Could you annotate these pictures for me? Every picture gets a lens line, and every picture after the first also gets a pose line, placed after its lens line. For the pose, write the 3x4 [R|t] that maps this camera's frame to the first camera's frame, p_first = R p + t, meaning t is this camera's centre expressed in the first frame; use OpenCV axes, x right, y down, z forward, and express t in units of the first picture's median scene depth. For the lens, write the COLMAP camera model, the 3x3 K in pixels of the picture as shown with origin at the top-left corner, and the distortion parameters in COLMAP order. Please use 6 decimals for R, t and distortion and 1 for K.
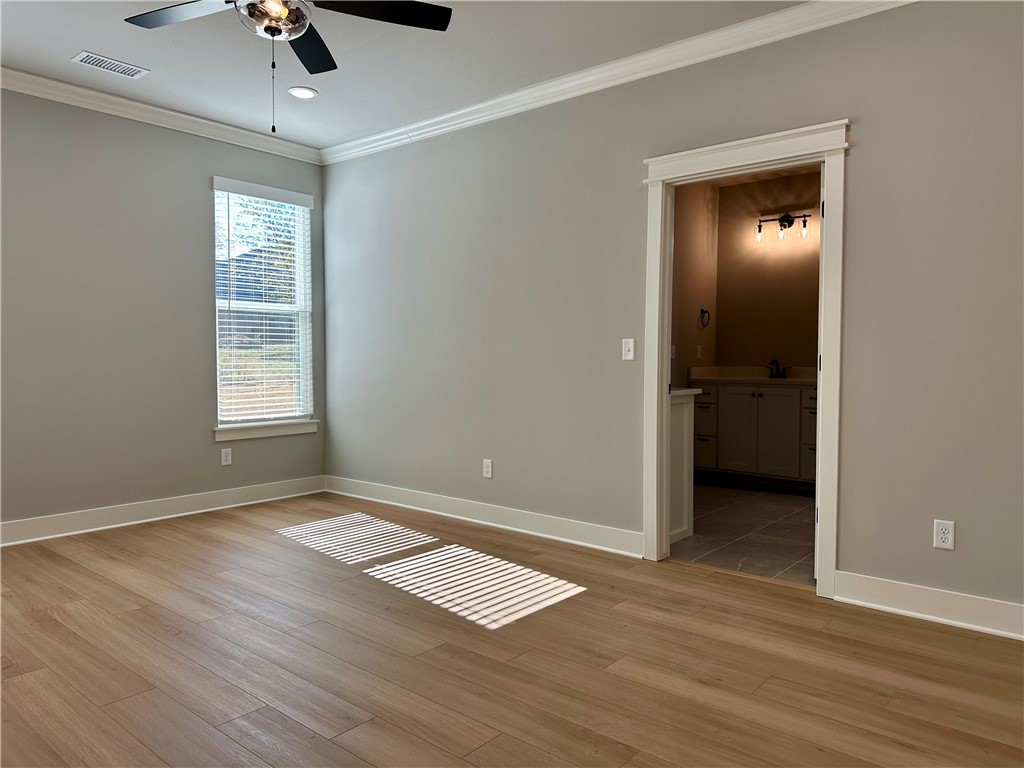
lens RADIAL K [[715.3, 0, 512.0], [0, 715.3, 384.0], [0, 0, 1]] dist [0.104595, -0.110370]
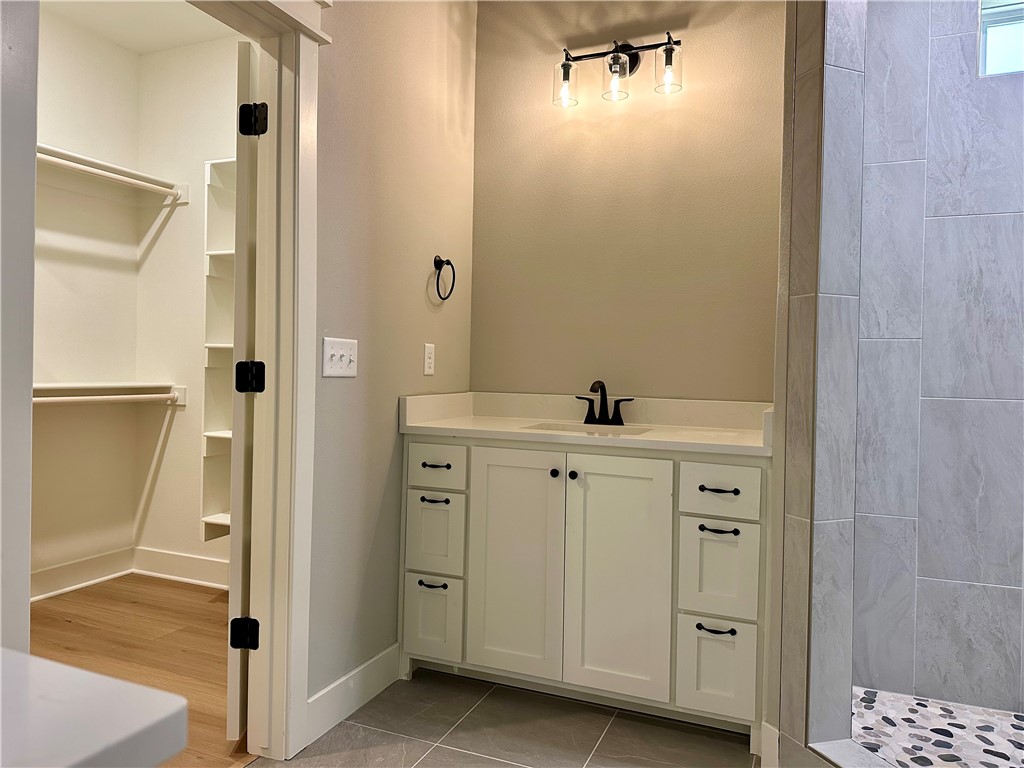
lens RADIAL K [[709.8, 0, 510.9], [0, 709.8, 375.9], [0, 0, 1]] dist [0.098771, -0.145678]
pose [[0.954896, 0.012410, 0.296680, 0.188507], [-0.008058, 0.999841, -0.015886, -0.029467], [-0.296830, 0.012779, 0.954845, 0.612241]]
